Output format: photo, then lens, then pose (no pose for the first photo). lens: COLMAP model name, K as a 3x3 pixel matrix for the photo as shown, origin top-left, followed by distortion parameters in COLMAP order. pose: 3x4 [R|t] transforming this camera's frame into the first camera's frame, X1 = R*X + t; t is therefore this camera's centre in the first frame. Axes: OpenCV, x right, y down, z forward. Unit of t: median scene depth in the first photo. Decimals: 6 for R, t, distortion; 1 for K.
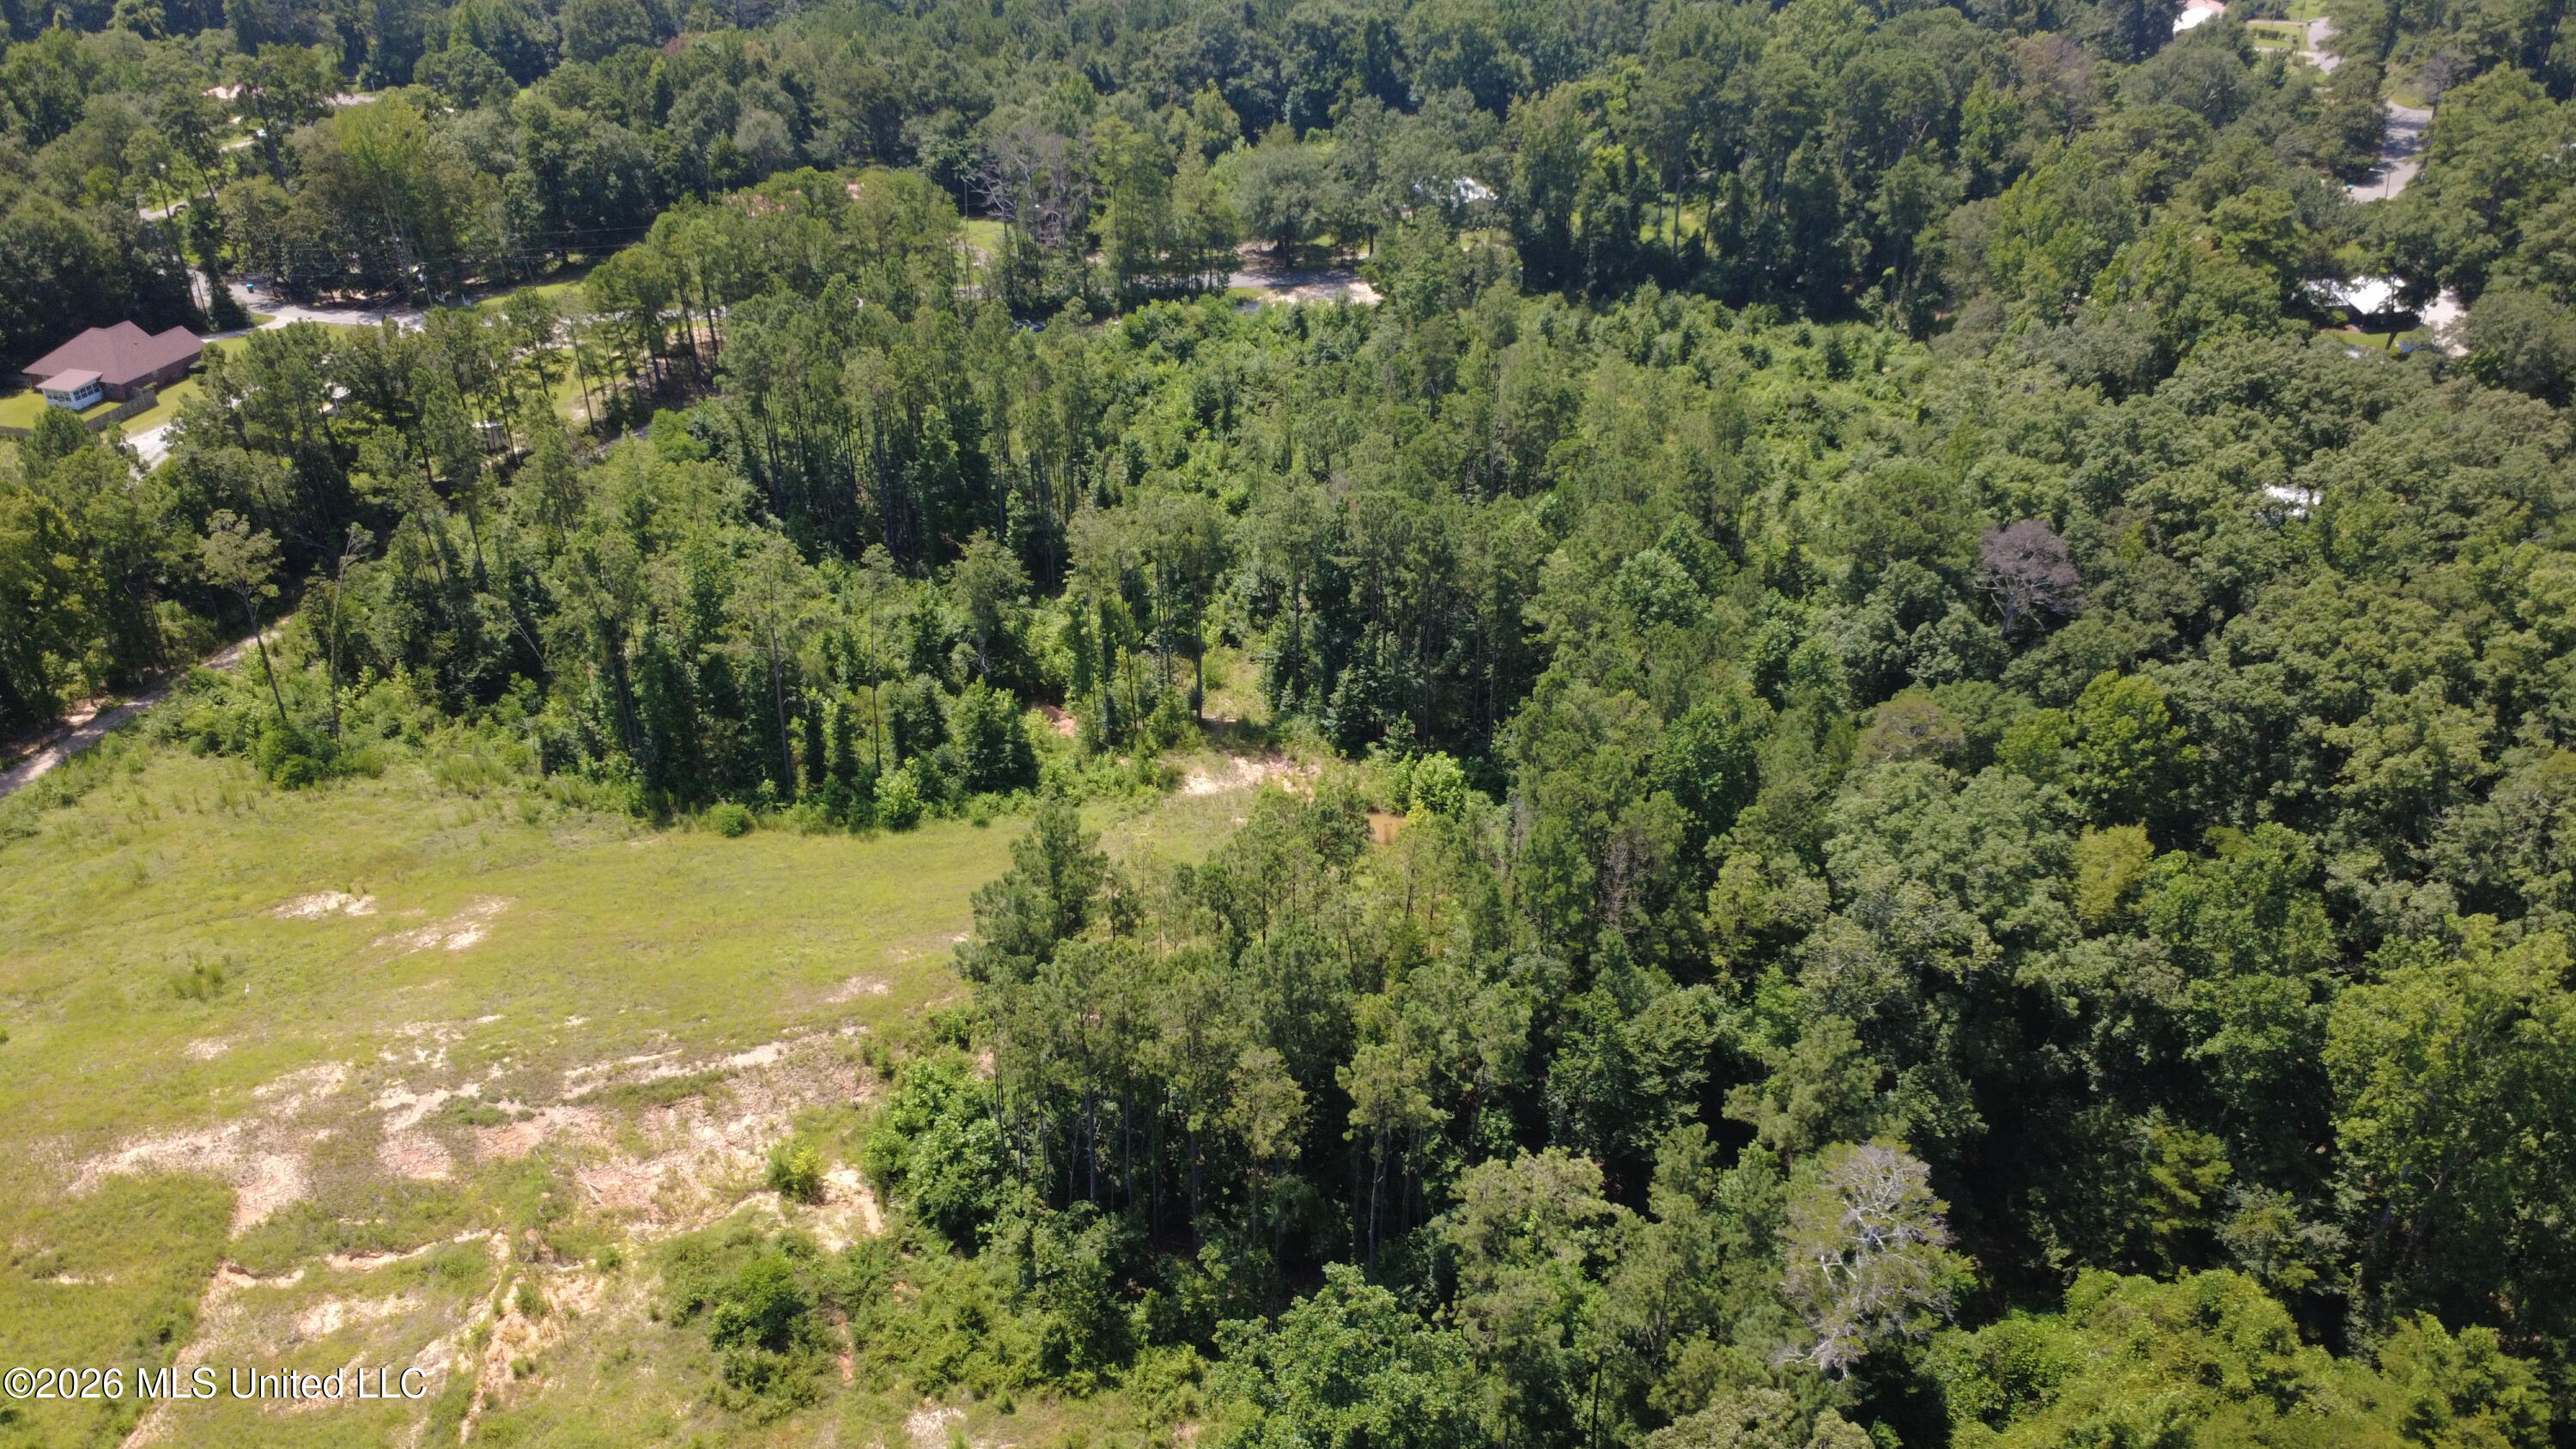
lens RADIAL K [[1871.6, 0, 1288.6], [0, 1871.6, 732.3], [0, 0, 1]] dist [-0.009084, 0.007839]
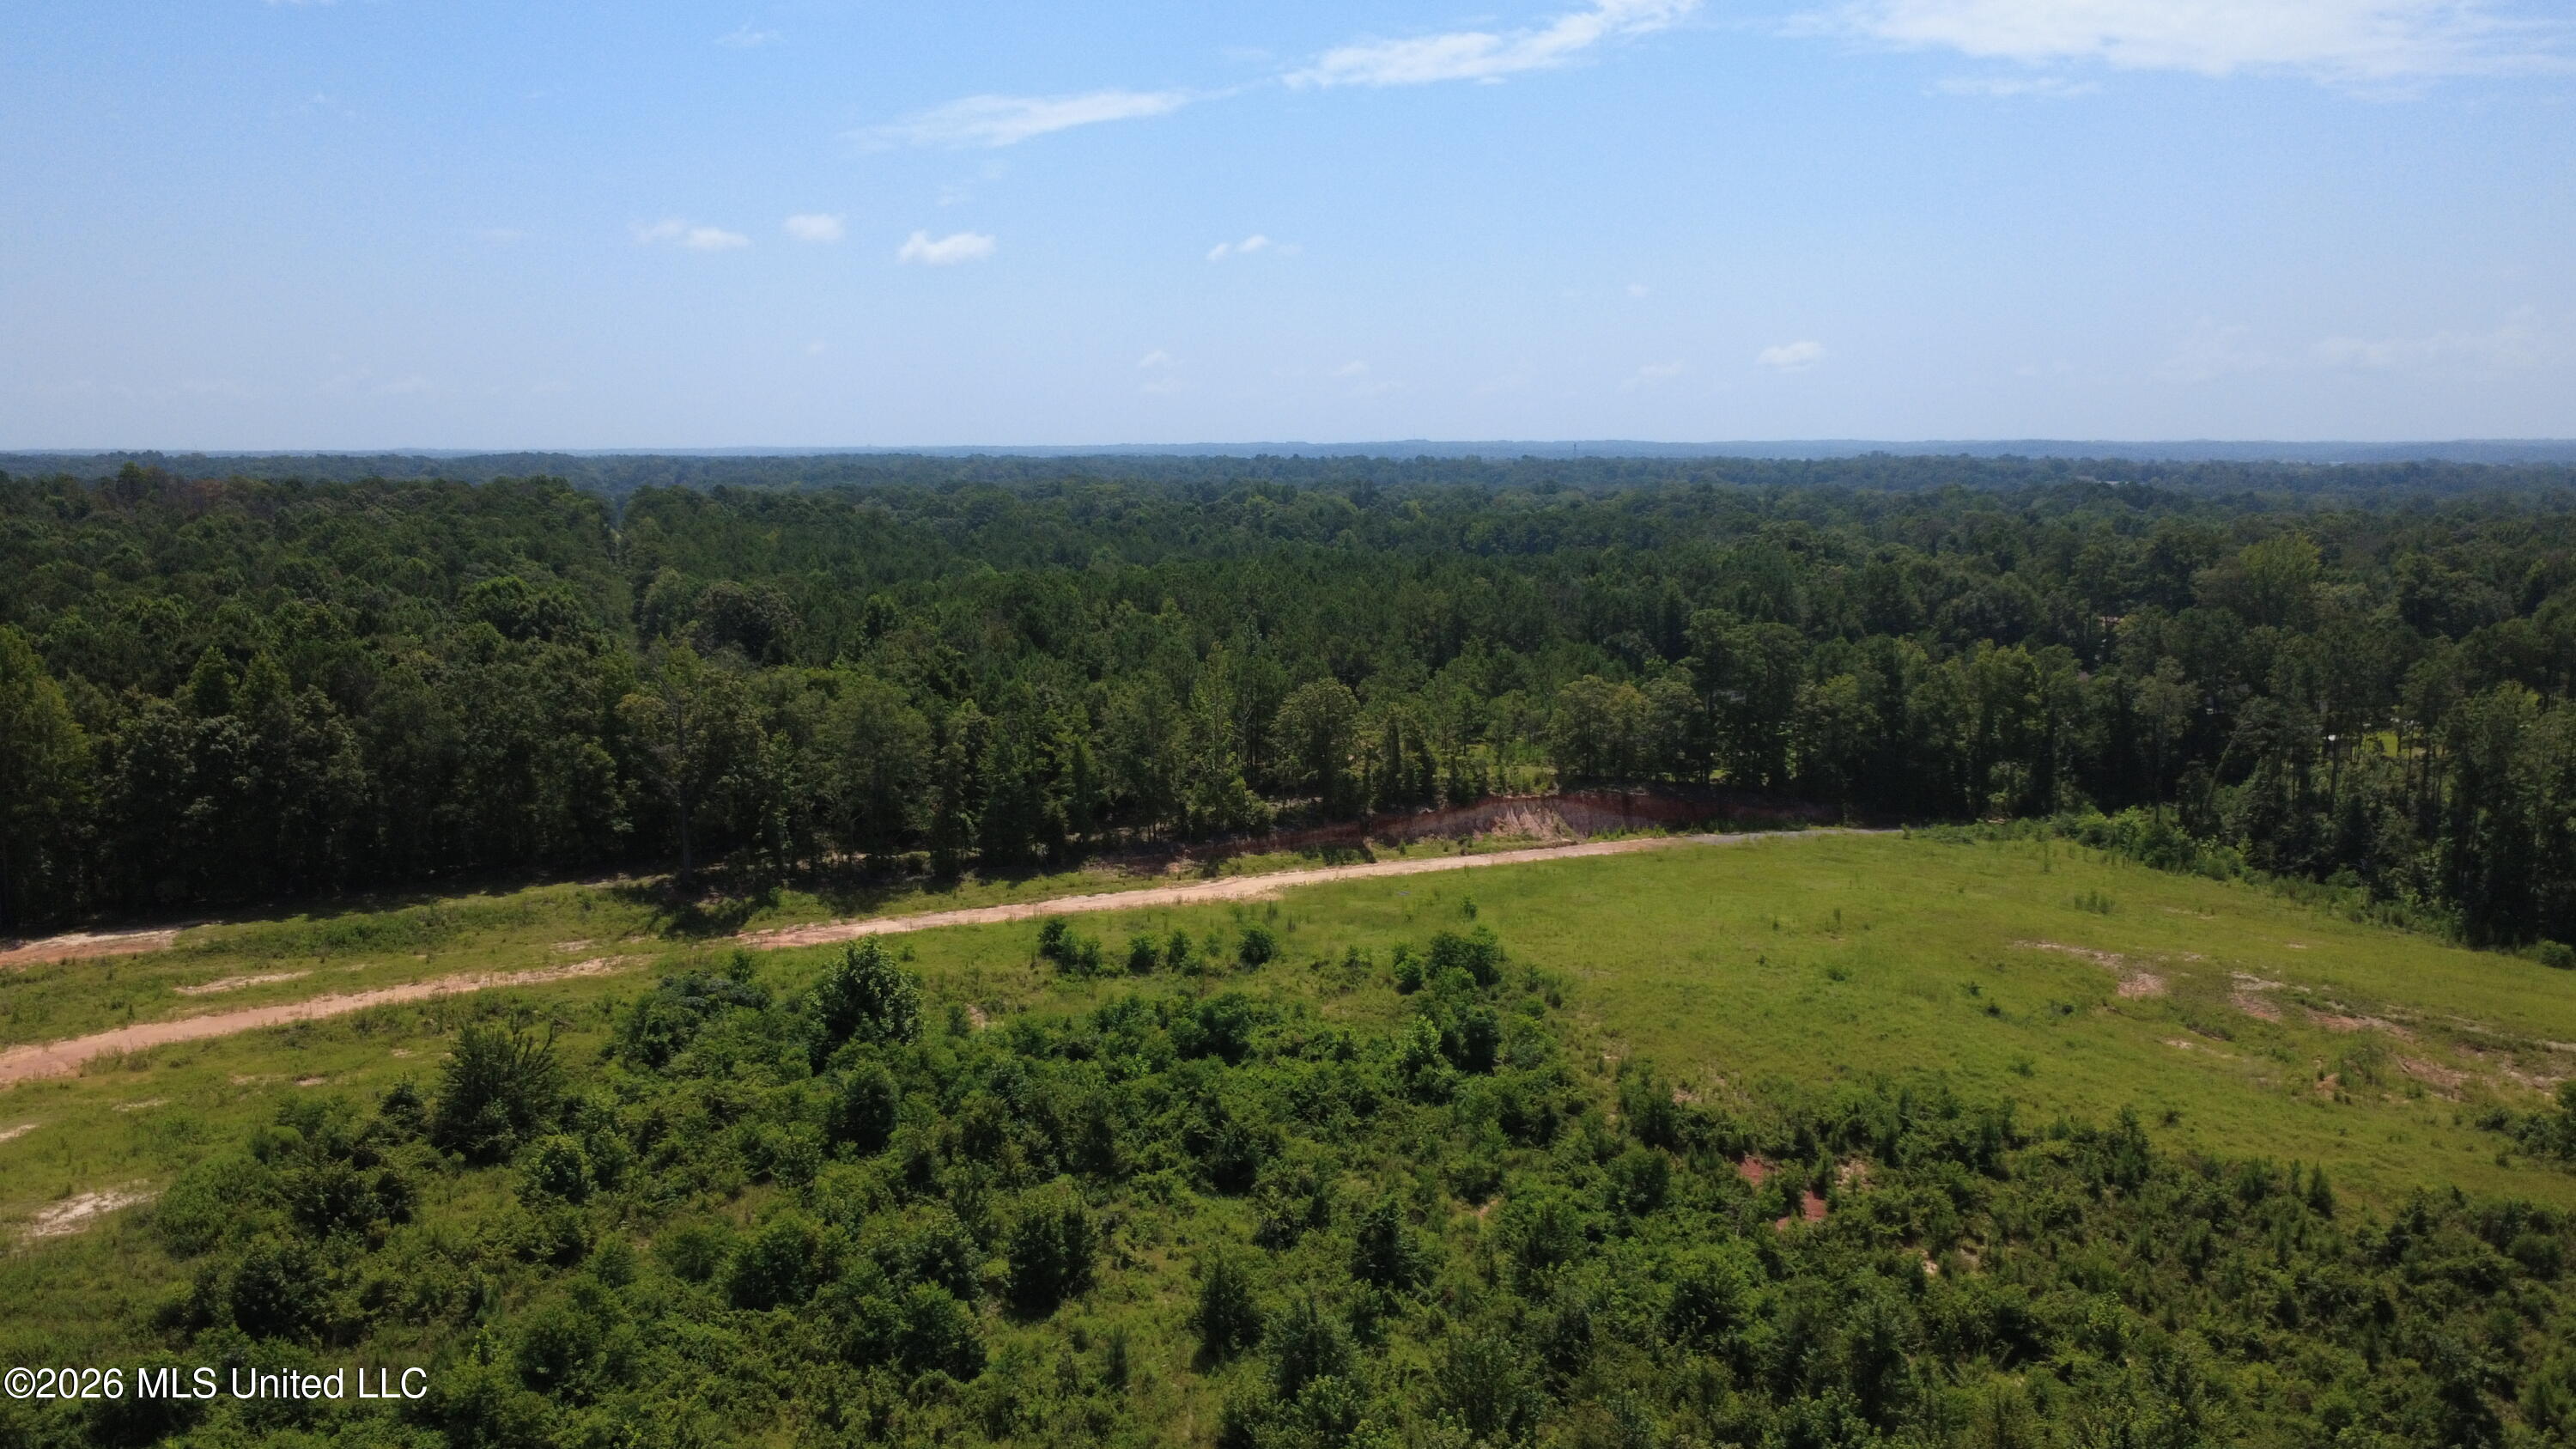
lens RADIAL K [[1869.4, 0, 1286.7], [0, 1869.4, 735.5], [0, 0, 1]] dist [-0.007889, 0.006117]
pose [[0.652923, 0.112231, -0.749063, 0.025798], [-0.384090, 0.901433, -0.199733, 0.542007], [0.652814, 0.418117, 0.631674, -0.282360]]
